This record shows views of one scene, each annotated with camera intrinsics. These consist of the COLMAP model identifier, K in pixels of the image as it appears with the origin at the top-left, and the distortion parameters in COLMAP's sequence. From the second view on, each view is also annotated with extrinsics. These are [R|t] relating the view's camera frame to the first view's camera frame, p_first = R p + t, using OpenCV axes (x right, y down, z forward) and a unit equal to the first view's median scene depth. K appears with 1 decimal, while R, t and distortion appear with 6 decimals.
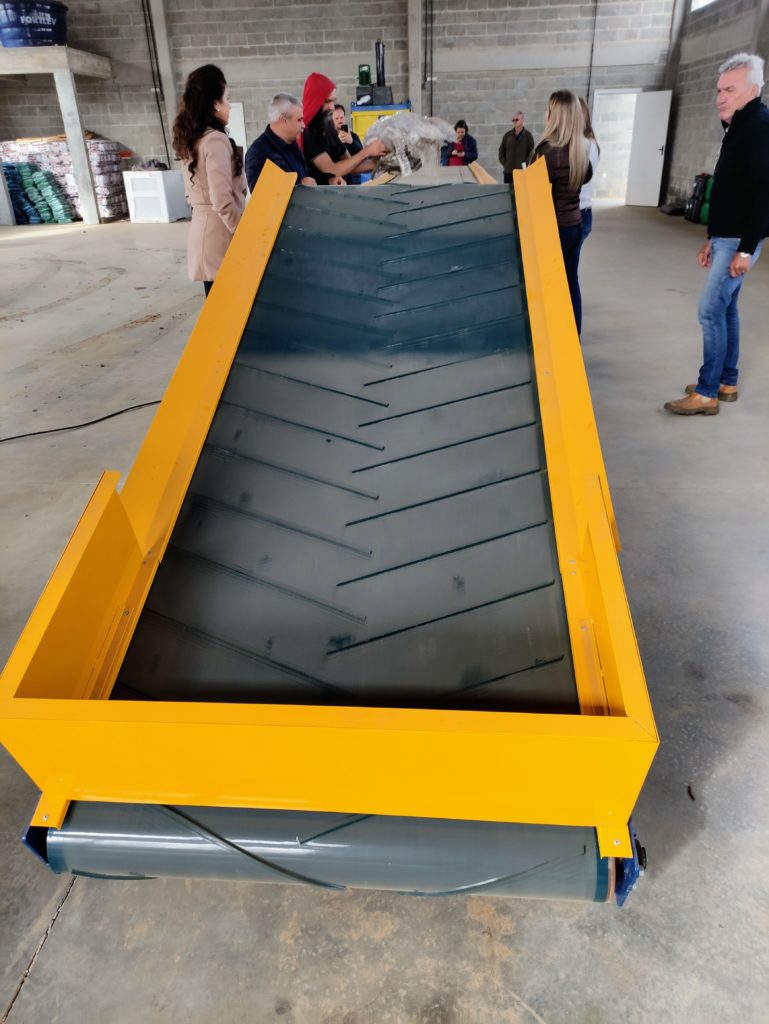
lens RADIAL K [[767.6, 0, 384.5], [0, 767.6, 512.0], [0, 0, 1]] dist [0.045042, -0.006704]
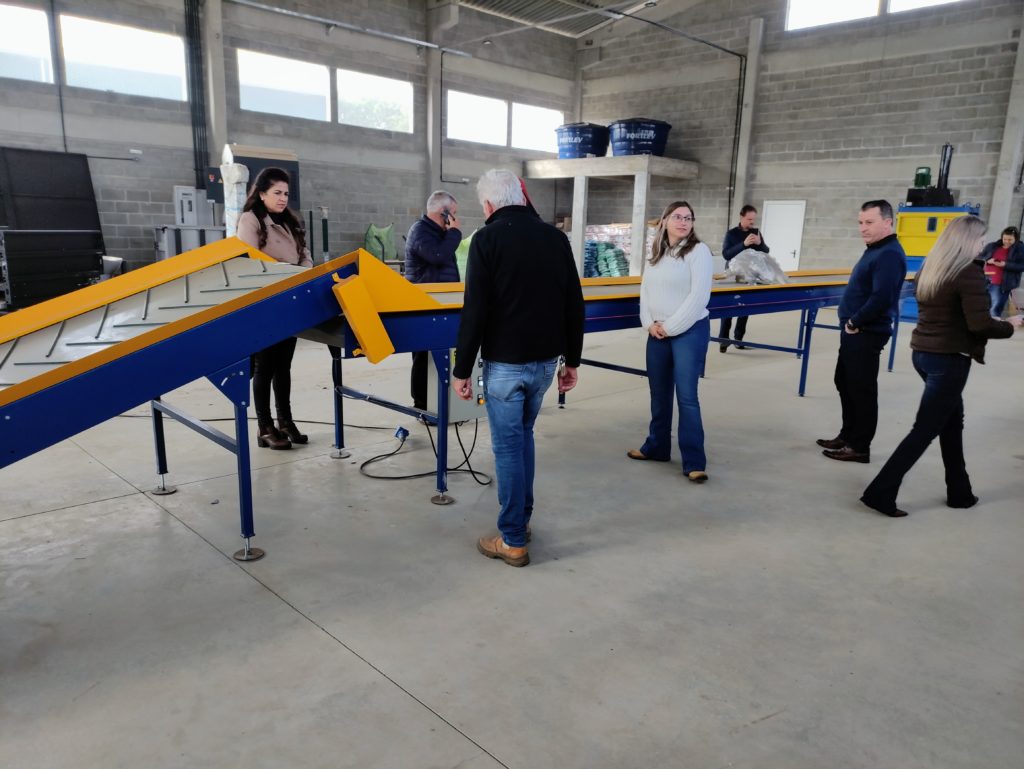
lens RADIAL K [[767.6, 0, 512.0], [0, 767.6, 384.5], [0, 0, 1]] dist [0.045042, -0.006704]
pose [[0.748715, 0.189466, -0.635238, 0.222229], [-0.337568, 0.933700, -0.119385, -0.057409], [0.570502, 0.303821, 0.763033, 0.092693]]
